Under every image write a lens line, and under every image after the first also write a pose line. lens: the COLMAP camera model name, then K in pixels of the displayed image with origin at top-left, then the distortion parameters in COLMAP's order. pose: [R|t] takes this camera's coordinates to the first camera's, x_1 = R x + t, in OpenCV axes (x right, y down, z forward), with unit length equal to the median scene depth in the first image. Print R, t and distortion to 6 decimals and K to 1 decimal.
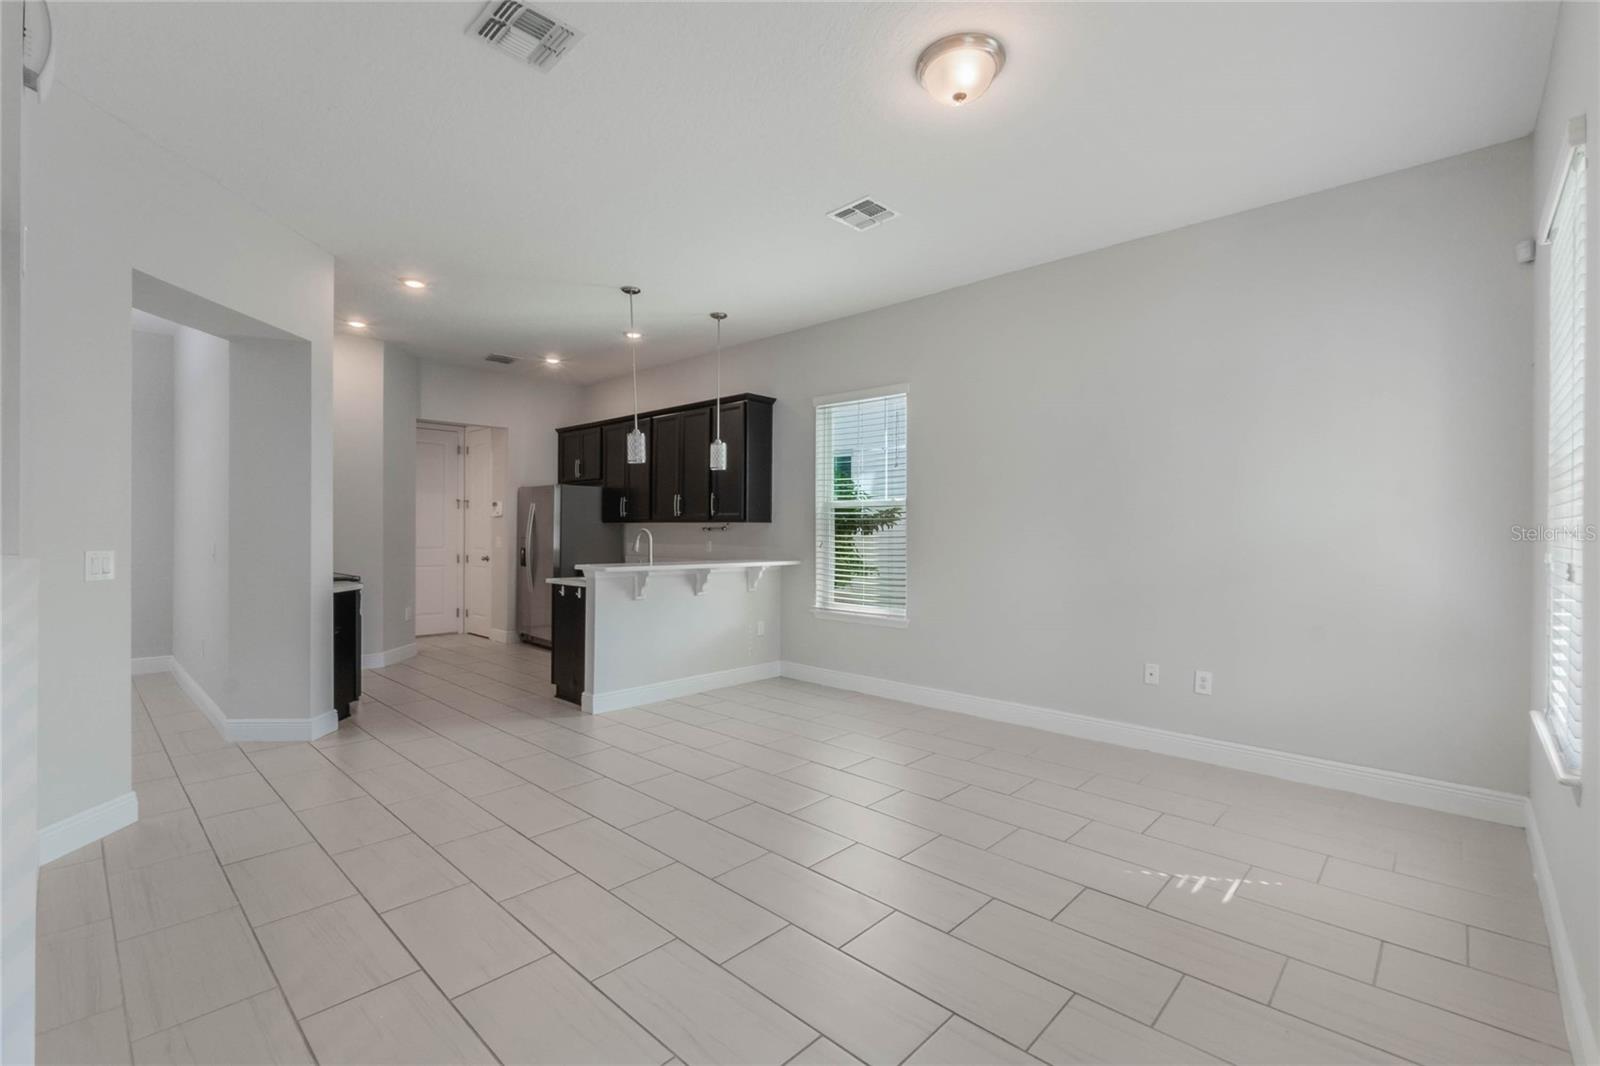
lens RADIAL K [[729.6, 0, 800.0], [0, 729.6, 533.0], [0, 0, 1]] dist [0.019811, -0.000203]
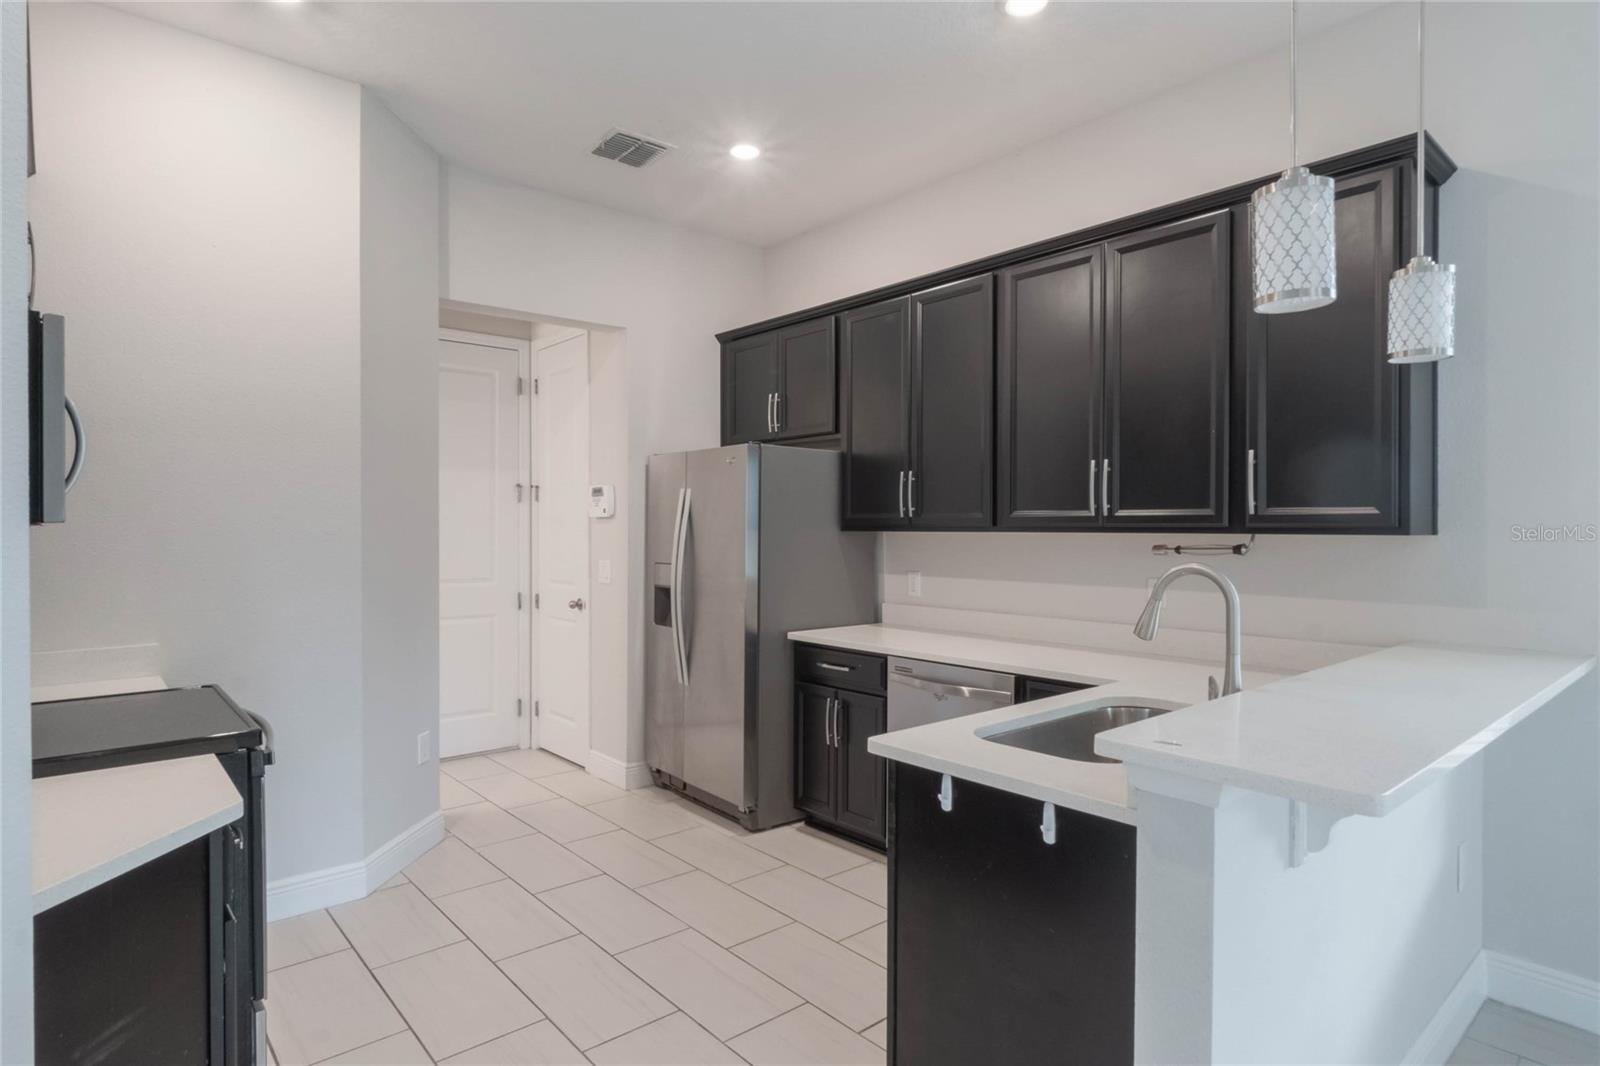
lens RADIAL K [[862.0, 0, 804.1], [0, 862.0, 526.6], [0, 0, 1]] dist [0.004445, 0.000283]
pose [[0.996489, -0.004851, -0.083586, -0.240118], [0.004536, 0.999982, -0.003968, -0.014069], [0.083604, 0.003575, 0.996493, 0.460225]]
